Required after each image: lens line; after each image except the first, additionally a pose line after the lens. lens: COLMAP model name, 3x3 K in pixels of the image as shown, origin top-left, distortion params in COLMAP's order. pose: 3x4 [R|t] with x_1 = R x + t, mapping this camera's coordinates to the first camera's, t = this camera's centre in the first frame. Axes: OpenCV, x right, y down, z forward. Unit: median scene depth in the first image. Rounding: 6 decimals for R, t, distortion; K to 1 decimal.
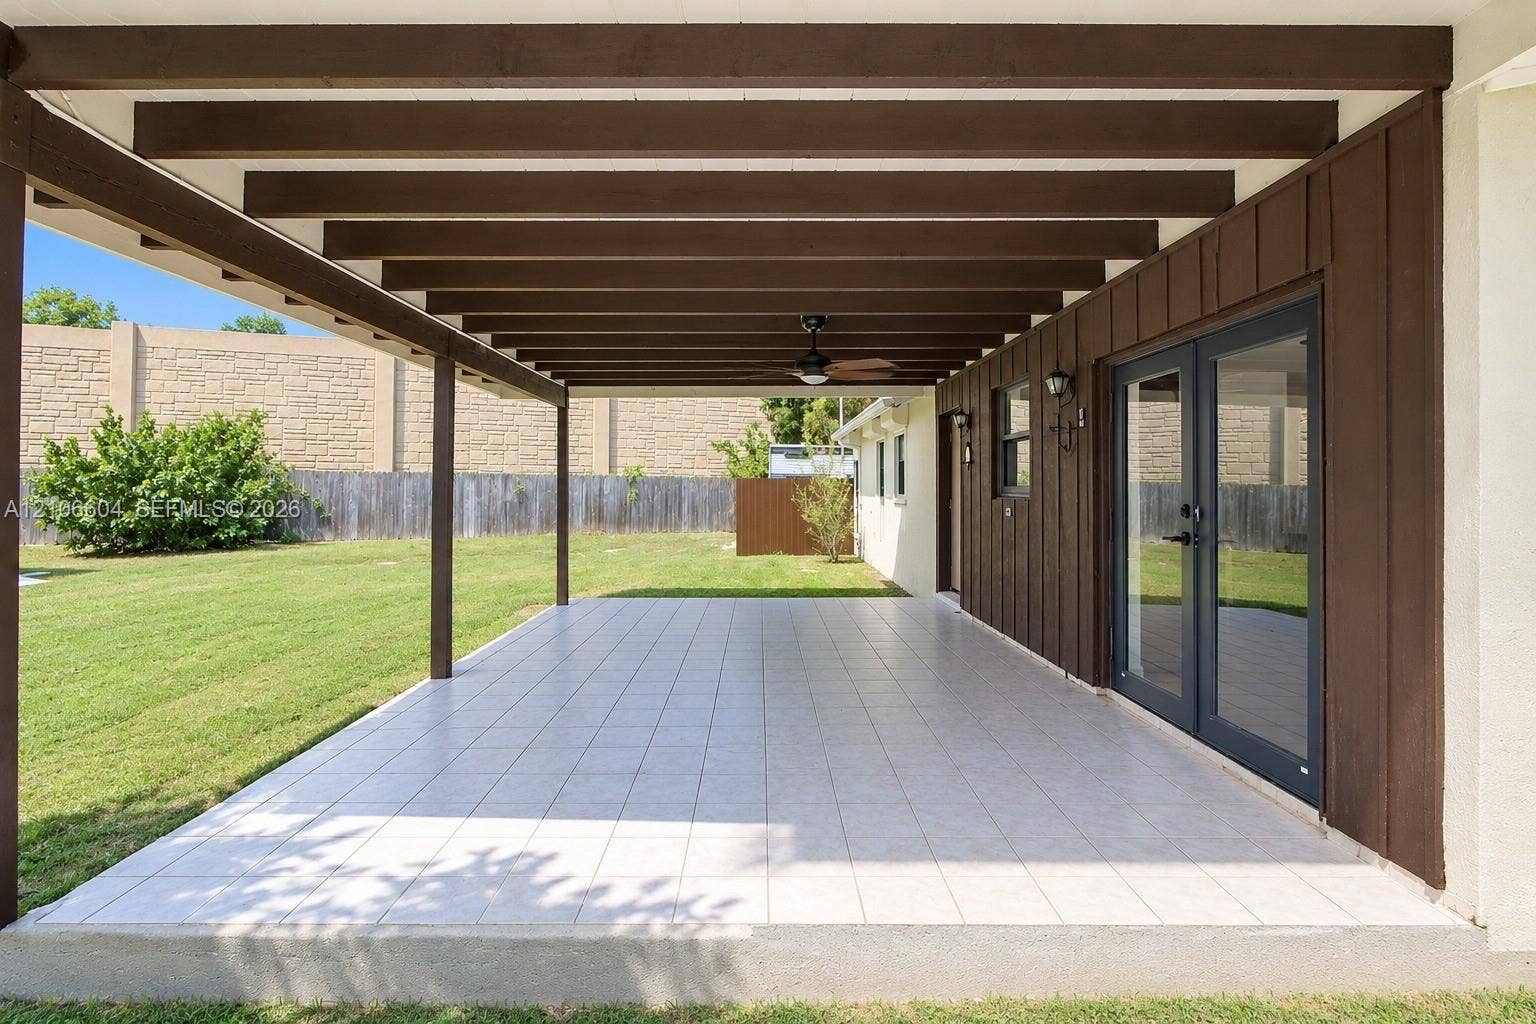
lens RADIAL K [[701.1, 0, 770.5], [0, 701.1, 482.7], [0, 0, 1]] dist [0.000258, -0.000124]
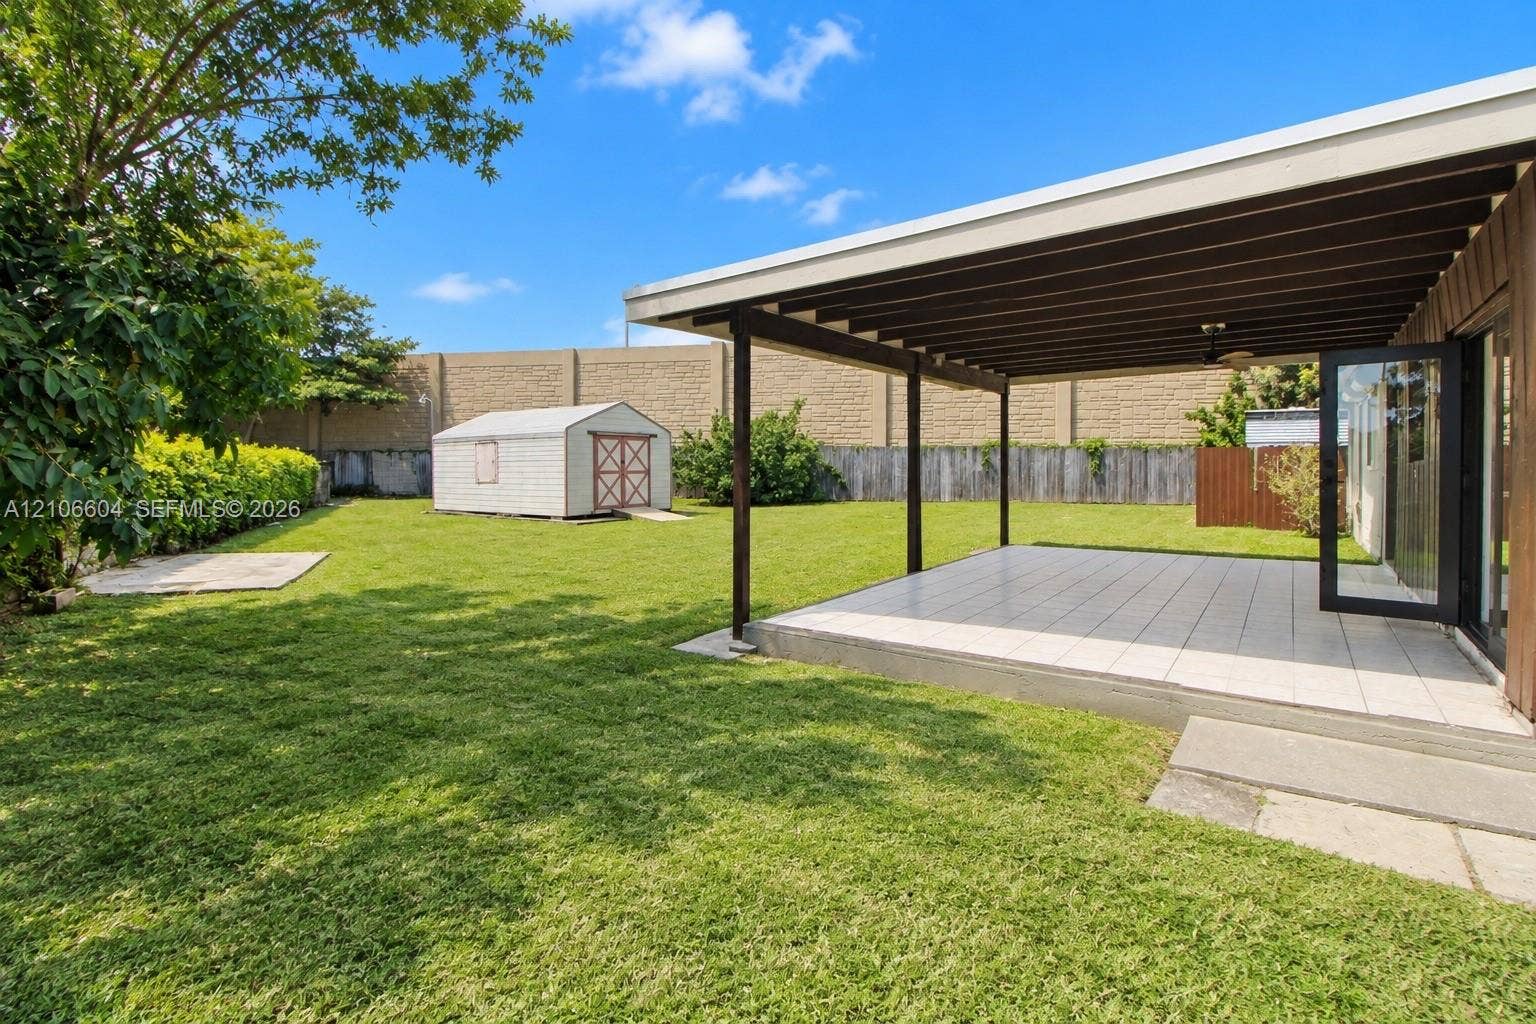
lens RADIAL K [[701.1, 0, 770.5], [0, 701.1, 482.7], [0, 0, 1]] dist [0.000258, -0.000124]
pose [[0.795665, 0.014165, -0.605572, 0.076788], [0.011043, 0.999221, 0.037884, -0.002240], [0.605637, -0.036830, 0.794888, -0.146406]]
